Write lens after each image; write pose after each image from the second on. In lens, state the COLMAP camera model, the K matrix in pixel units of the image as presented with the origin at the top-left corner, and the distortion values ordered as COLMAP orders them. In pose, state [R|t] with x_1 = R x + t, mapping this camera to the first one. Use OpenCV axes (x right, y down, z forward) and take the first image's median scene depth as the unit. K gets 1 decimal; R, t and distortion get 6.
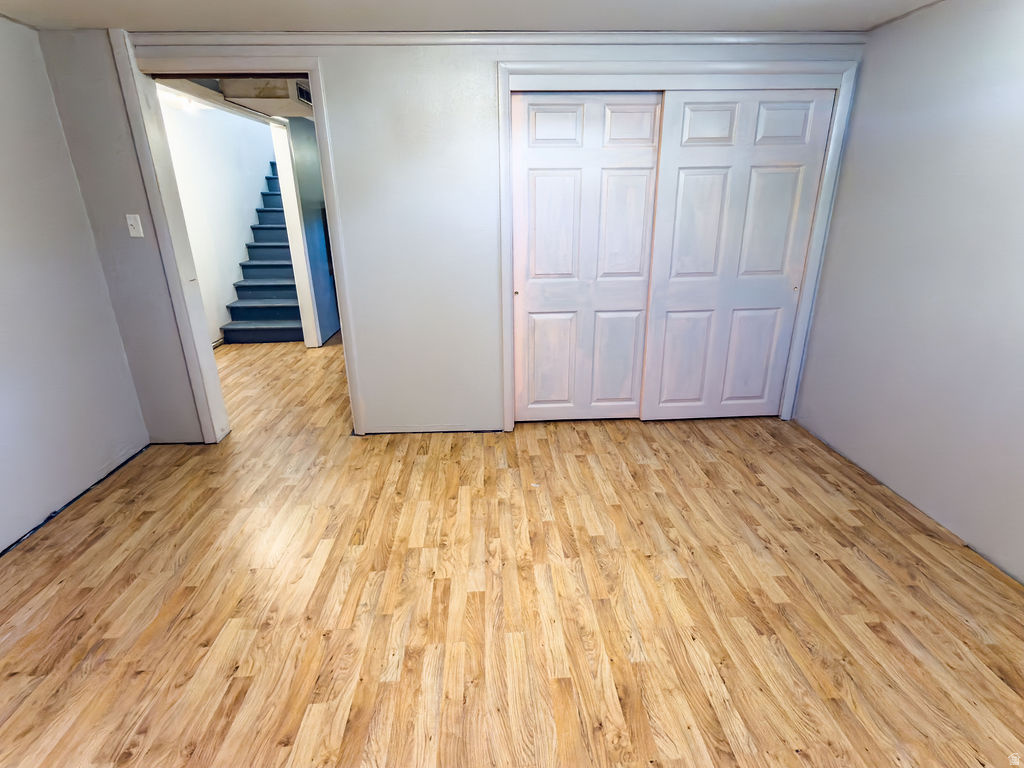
lens RADIAL K [[518.9, 0, 512.6], [0, 518.9, 384.5], [0, 0, 1]] dist [-0.001049, 0.000795]
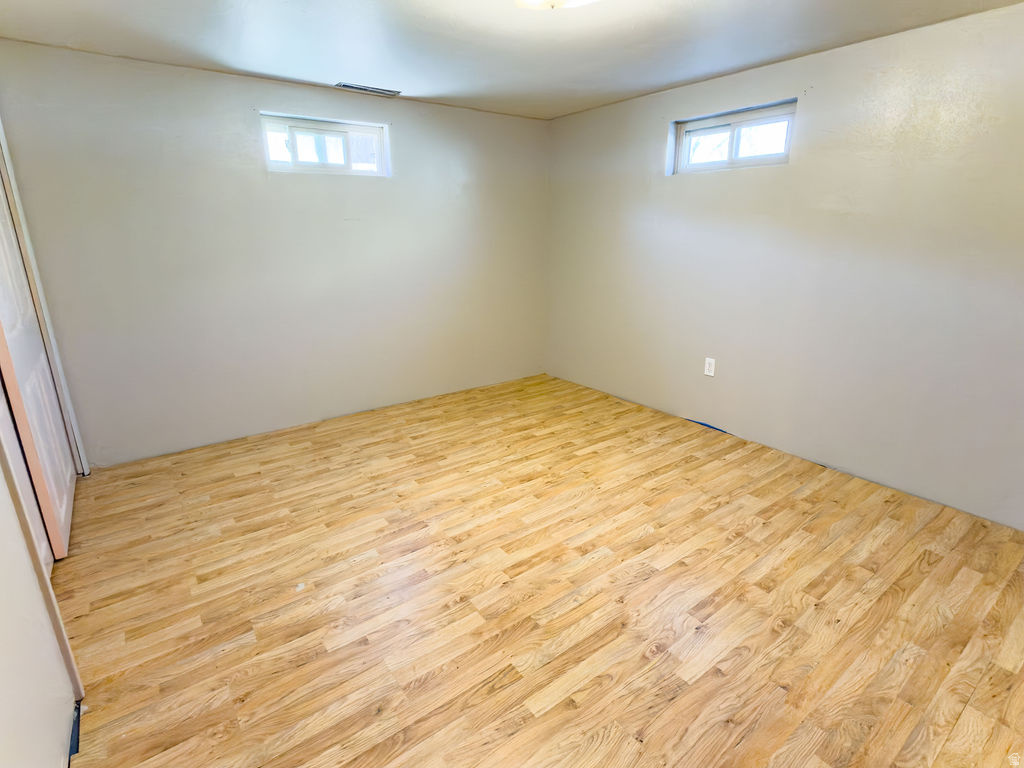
lens RADIAL K [[518.9, 0, 513.2], [0, 518.9, 383.2], [0, 0, 1]] dist [-0.001049, 0.000795]
pose [[-0.556873, -0.225938, 0.799278, -0.796126], [0.290563, 0.848499, 0.442293, -0.359578], [-0.778117, 0.478542, -0.406856, 1.114141]]
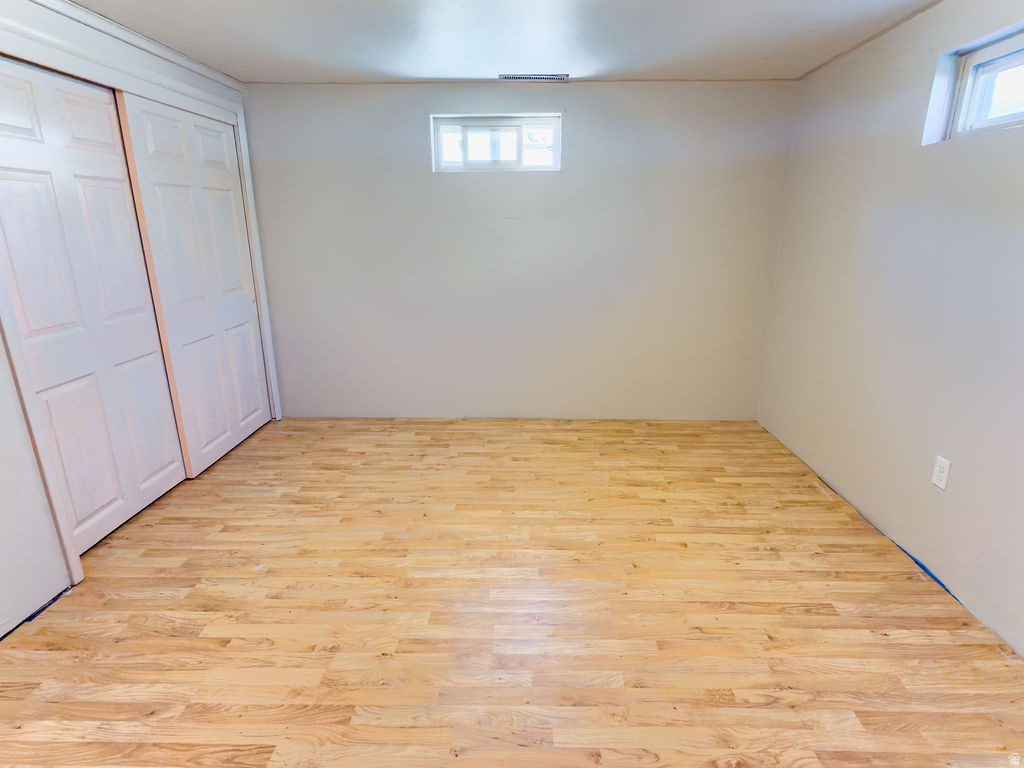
lens RADIAL K [[545.4, 0, 523.9], [0, 545.4, 382.9], [0, 0, 1]] dist [-0.000153, 0.000311]
pose [[0.070912, -0.271286, 0.959883, -0.789096], [0.337013, 0.912233, 0.232922, -0.147142], [-0.938826, 0.306975, 0.156116, 0.481078]]
